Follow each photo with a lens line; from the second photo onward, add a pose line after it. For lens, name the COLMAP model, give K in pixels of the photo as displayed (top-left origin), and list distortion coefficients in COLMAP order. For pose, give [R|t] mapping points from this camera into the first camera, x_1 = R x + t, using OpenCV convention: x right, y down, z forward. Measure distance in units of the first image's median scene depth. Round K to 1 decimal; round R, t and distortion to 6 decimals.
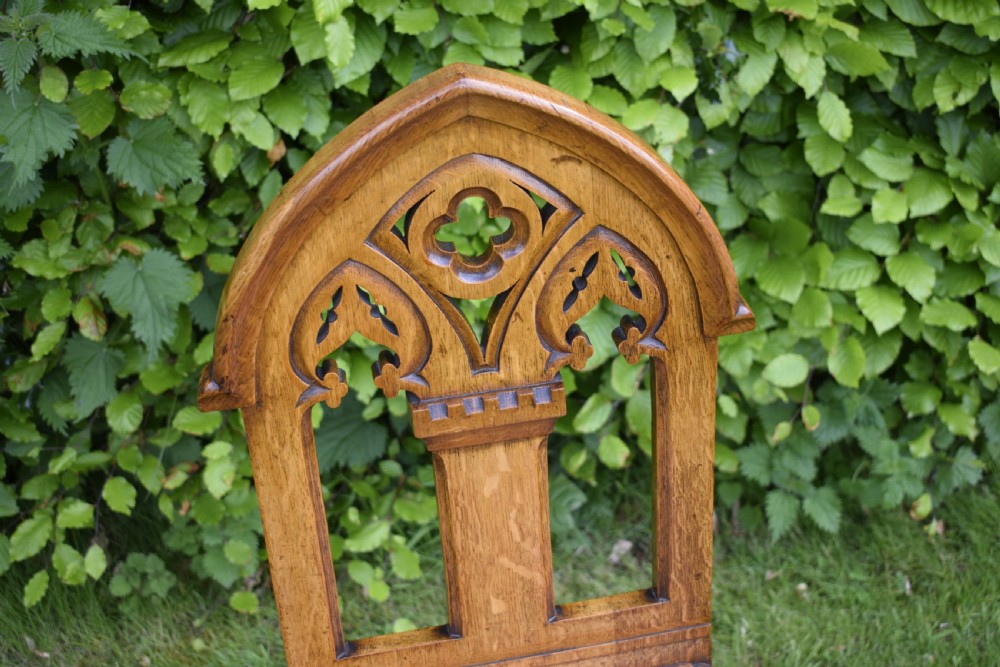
lens RADIAL K [[1458.0, 0, 497.6], [0, 1458.0, 336.1], [0, 0, 1]] dist [-0.026025, 0.000000]
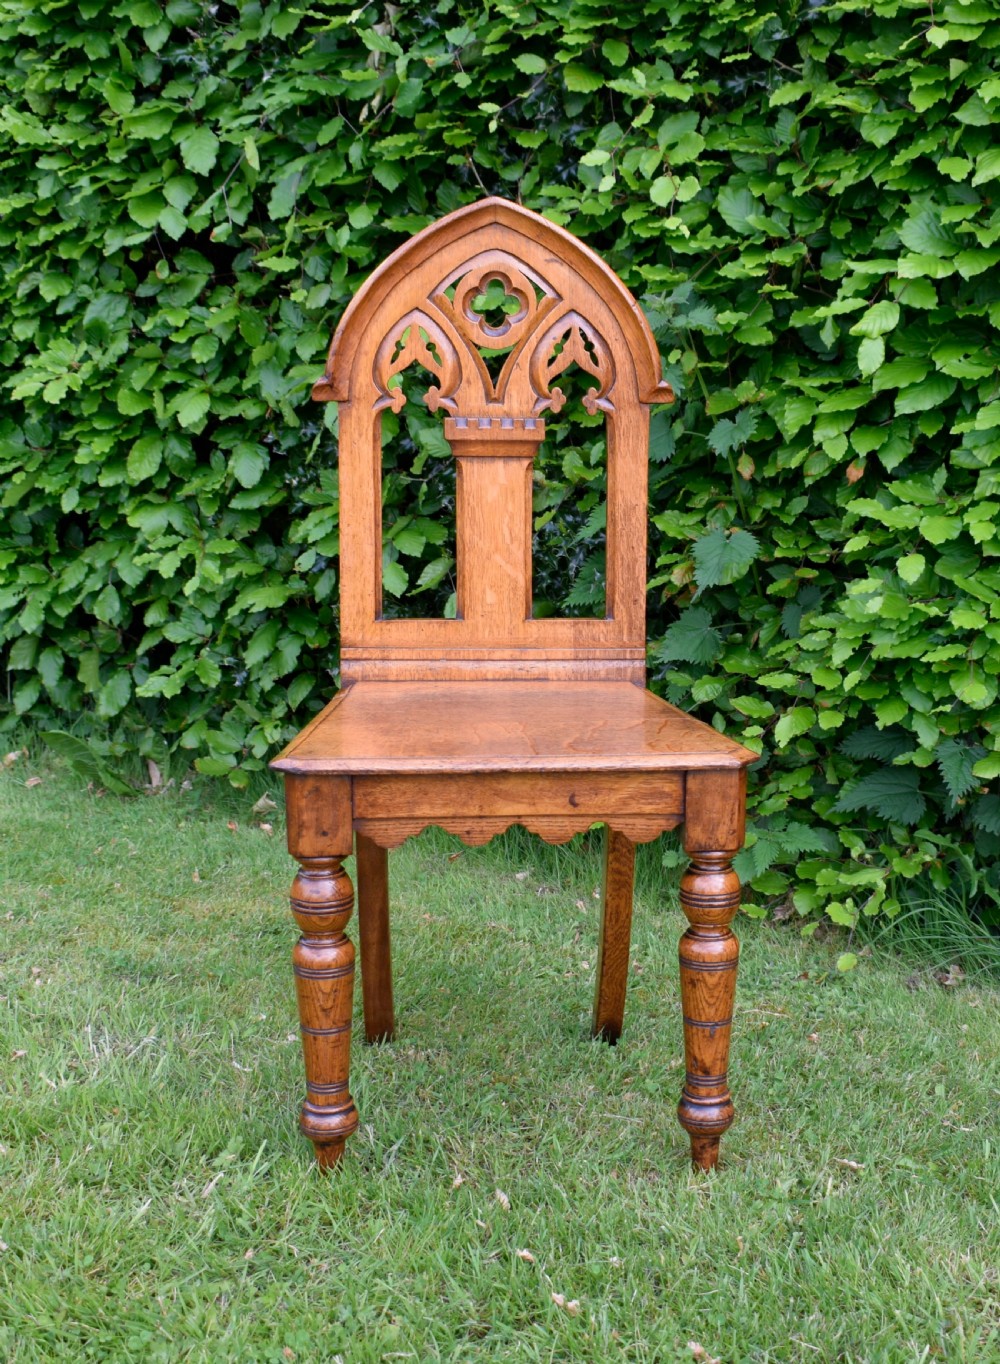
lens RADIAL K [[1983.7, 0, 560.4], [0, 1983.7, 682.7], [0, 0, 1]] dist [-0.022259, 0.000000]
pose [[0.991034, 0.084535, -0.103467, 0.314308], [-0.115860, 0.929411, -0.350388, 1.065308], [0.066543, 0.359234, 0.930872, -0.887058]]
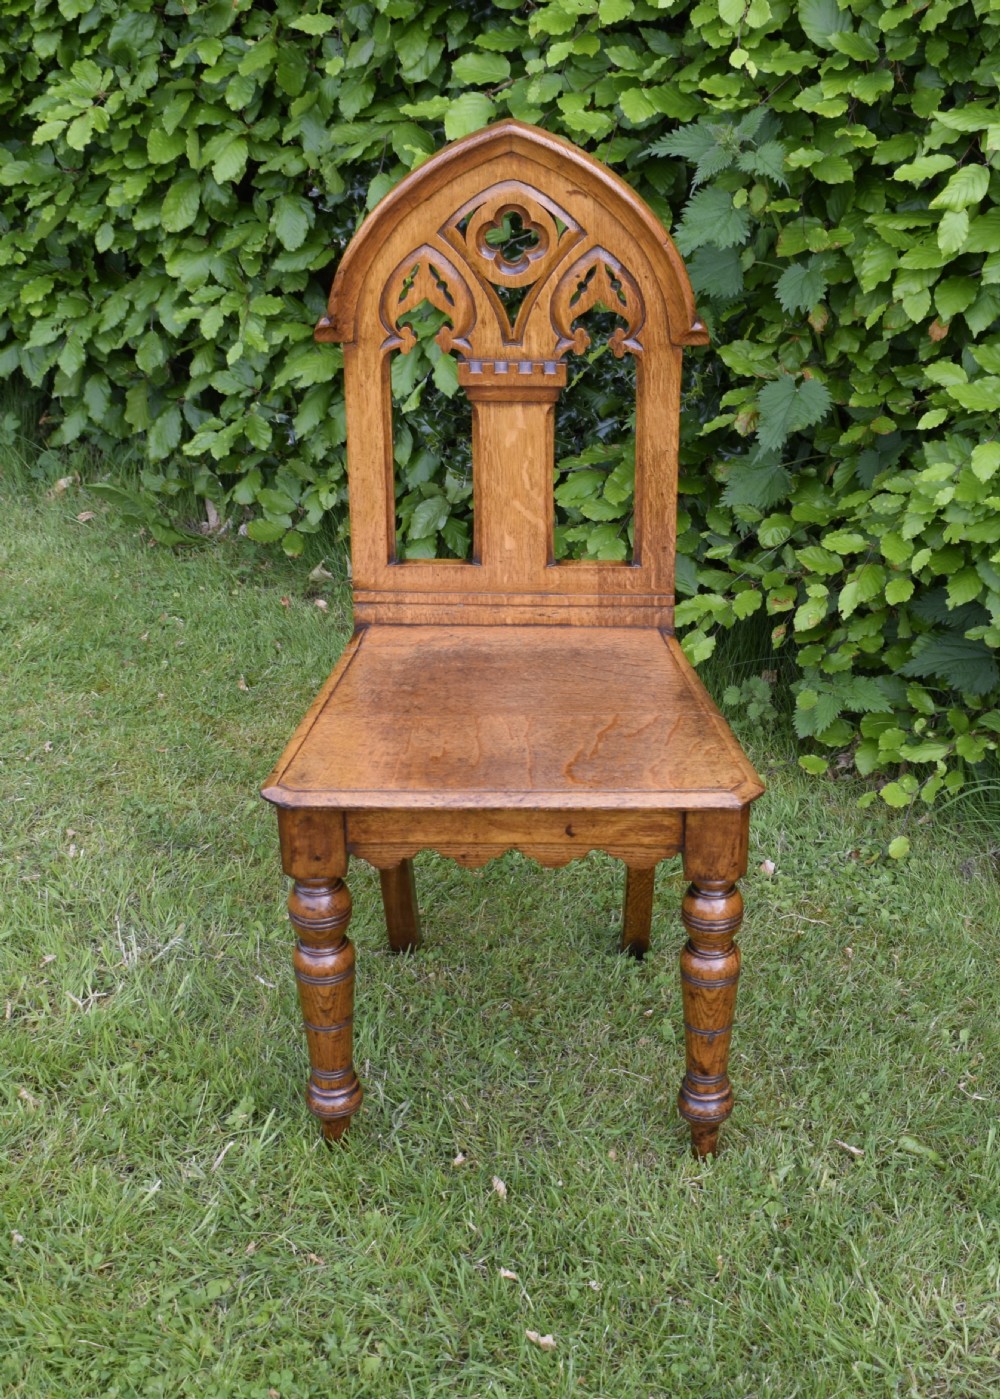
lens RADIAL K [[2205.3, 0, 553.6], [0, 2205.3, 704.0], [0, 0, 1]] dist [-0.025508, 0.000000]
pose [[0.977444, 0.143542, -0.154916, 0.427823], [-0.154902, 0.985863, -0.063871, 0.517079], [0.143558, 0.086428, 0.985861, -1.125122]]
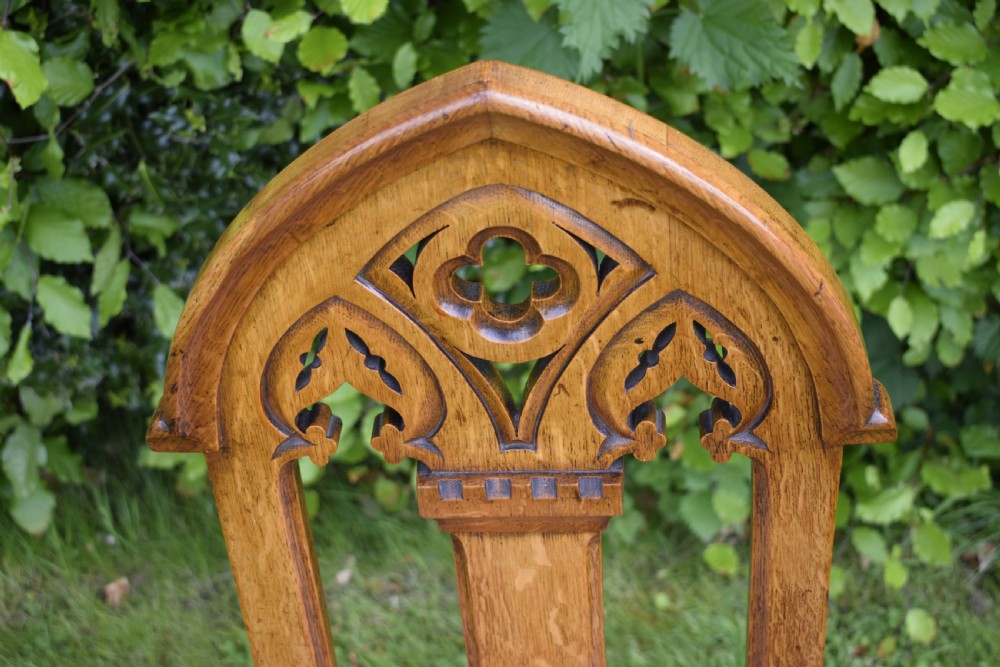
lens RADIAL K [[1638.0, 0, 498.2], [0, 1638.0, 335.7], [0, 0, 1]] dist [-0.032195, 0.000000]
pose [[0.970889, 0.140748, -0.193815, 0.141584], [-0.112670, 0.982396, 0.149009, -0.162450], [0.211376, -0.122834, 0.969656, 0.186338]]
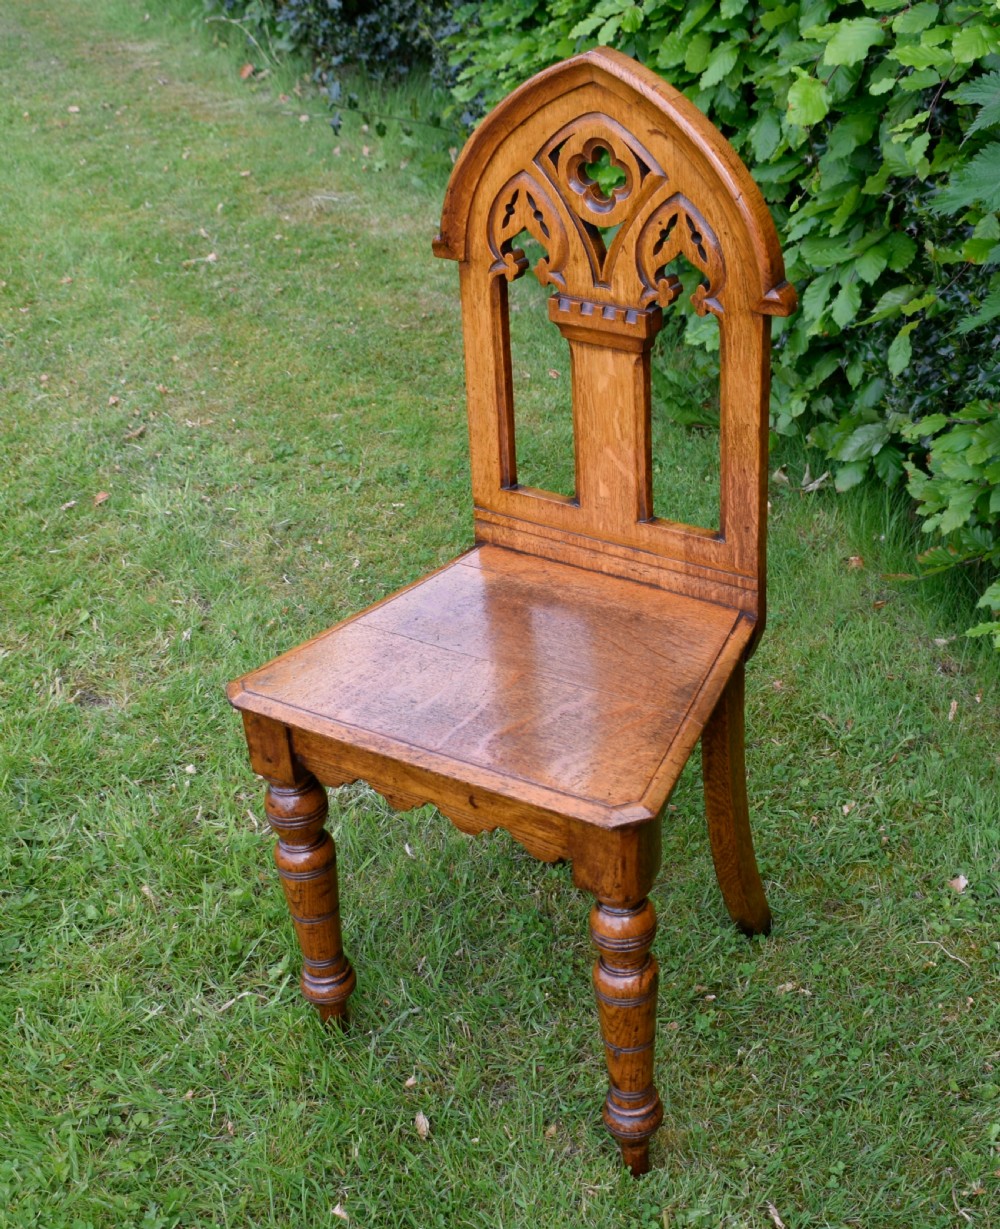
lens RADIAL K [[1864.0, 0, 561.9], [0, 1864.0, 616.0], [0, 0, 1]] dist [-0.023227, 0.000000]
pose [[0.723019, 0.357875, -0.590905, 1.126329], [-0.357257, 0.925796, 0.123566, 0.109929], [0.591279, 0.121764, 0.797222, -0.375445]]
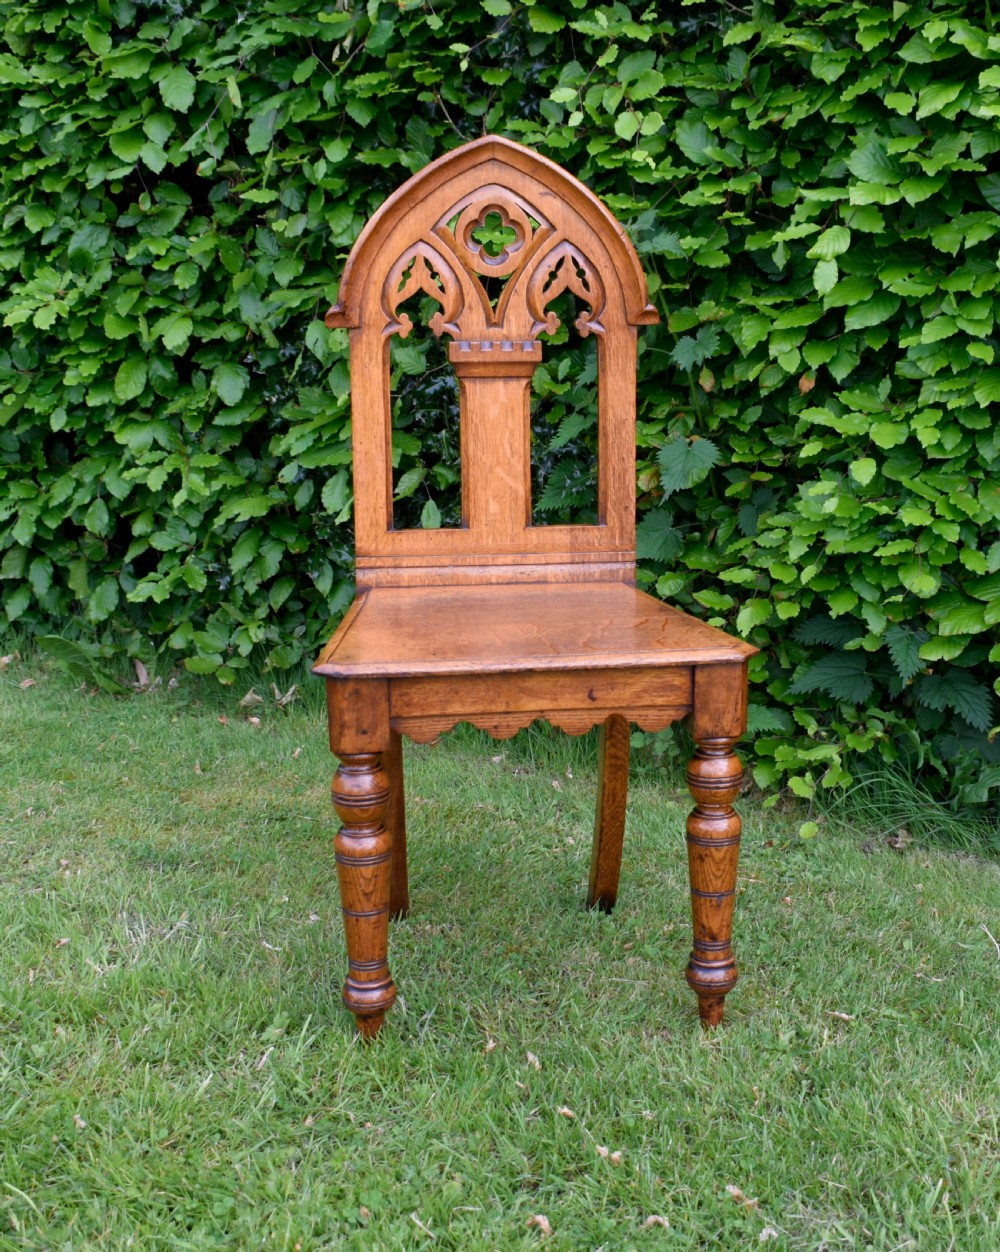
lens RADIAL K [[1817.2, 0, 559.5], [0, 1817.2, 631.9], [0, 0, 1]] dist [-0.023063, 0.000000]
pose [[0.997196, 0.062980, -0.040427, 0.177725], [-0.072698, 0.943451, -0.323441, 1.055792], [0.017770, 0.325473, 0.945384, -0.889986]]
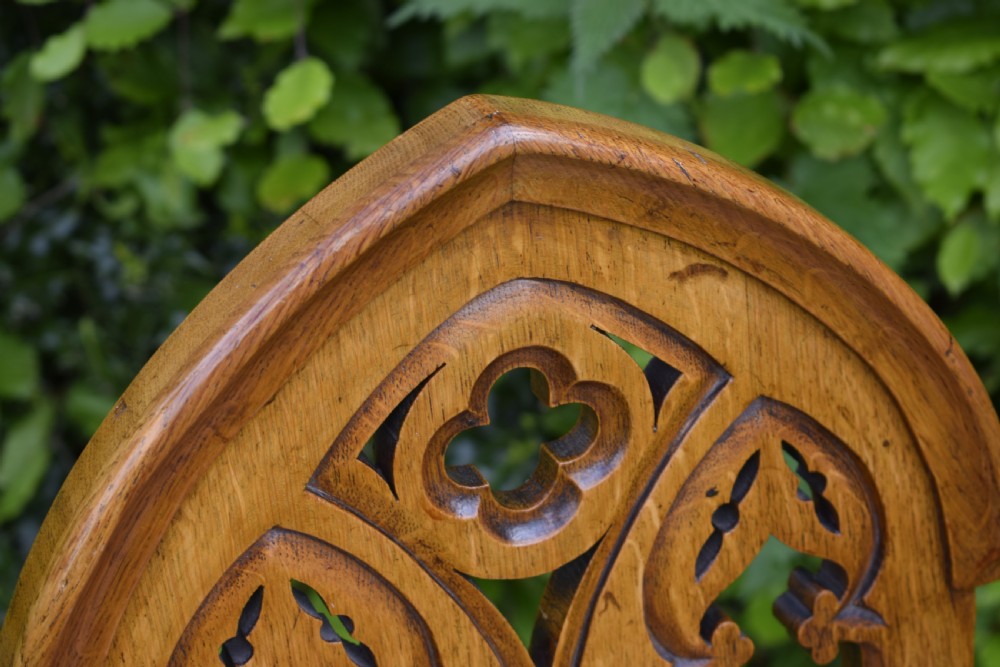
lens RADIAL K [[2276.6, 0, 500.3], [0, 2276.6, 334.9], [0, 0, 1]] dist [-0.023657, 0.000000]
pose [[0.979583, -0.106442, 0.170550, -0.143692], [0.121901, 0.989077, -0.082868, -0.042951], [-0.159867, 0.101967, 0.981858, 0.250864]]
